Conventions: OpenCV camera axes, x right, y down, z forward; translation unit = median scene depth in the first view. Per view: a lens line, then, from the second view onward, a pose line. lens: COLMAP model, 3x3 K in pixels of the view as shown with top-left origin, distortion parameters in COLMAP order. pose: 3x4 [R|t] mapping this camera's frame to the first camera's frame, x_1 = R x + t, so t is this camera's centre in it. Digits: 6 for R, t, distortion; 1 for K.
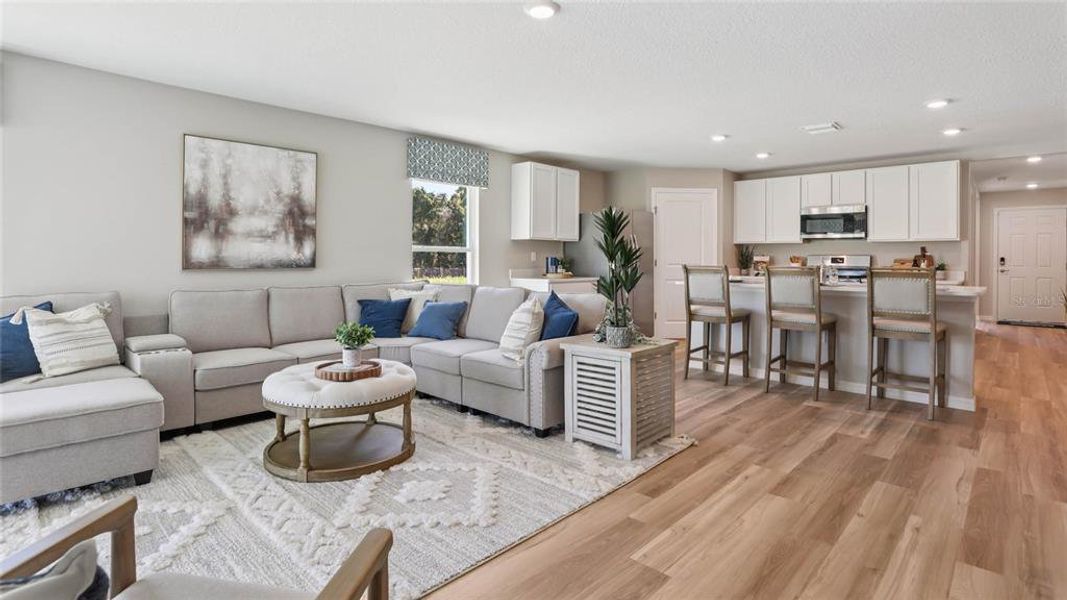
lens RADIAL K [[499.7, 0, 529.7], [0, 499.7, 257.3], [0, 0, 1]] dist [-0.022893, -0.000656]
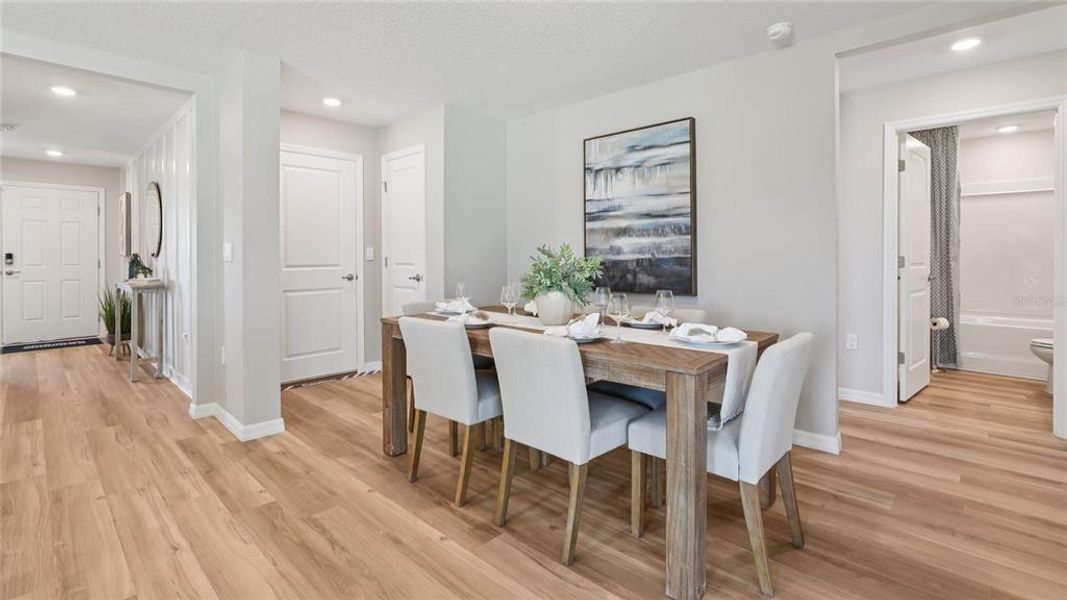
lens RADIAL K [[483.9, 0, 540.2], [0, 483.9, 255.4], [0, 0, 1]] dist [-0.008866, 0.000704]
pose [[-0.029967, -0.008271, 0.999517, 0.397323], [0.007716, 0.999934, 0.008506, 0.004909], [-0.999521, 0.007967, -0.029902, 0.401855]]
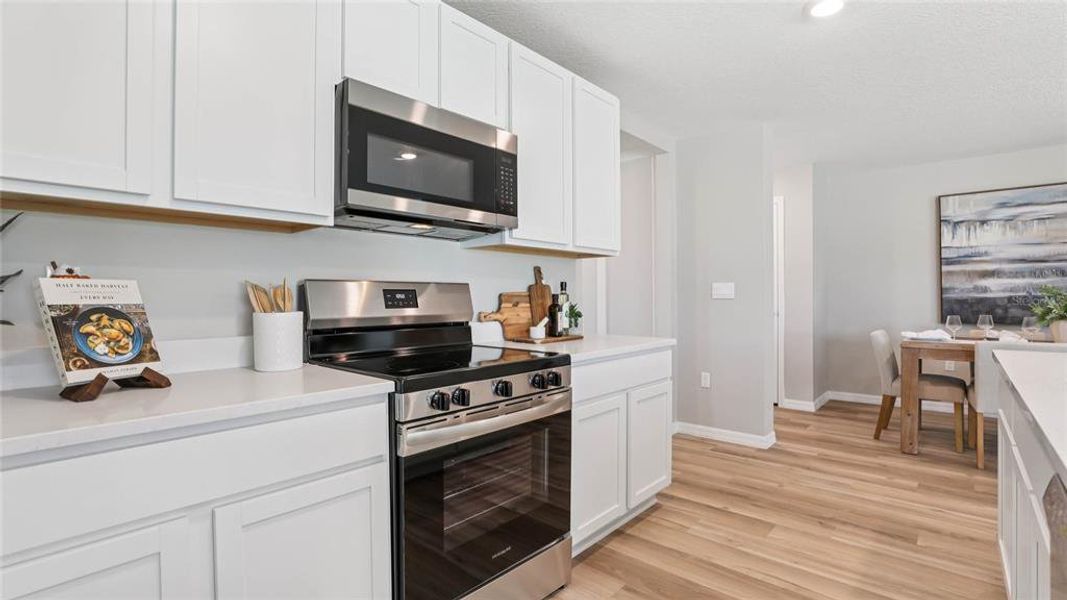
lens RADIAL K [[491.5, 0, 537.4], [0, 491.5, 294.5], [0, 0, 1]] dist [-0.021477, 0.000500]
pose [[-0.065176, -0.005849, 0.997857, 0.325888], [0.009854, 0.999930, 0.006505, 0.001183], [-0.997825, 0.010257, -0.065114, 0.953708]]
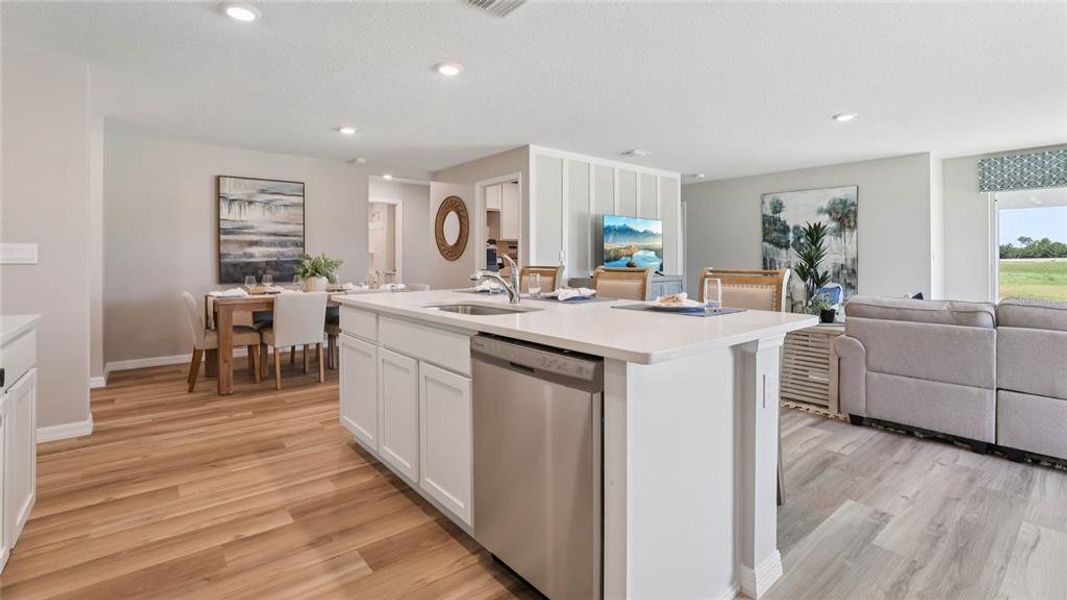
lens RADIAL K [[499.7, 0, 529.7], [0, 499.7, 257.3], [0, 0, 1]] dist [-0.022893, -0.000656]
pose [[-0.995776, -0.006532, 0.091587, 0.381949], [-0.005947, 0.999960, 0.006663, -0.000576], [-0.091627, 0.006091, -0.995775, 1.118021]]
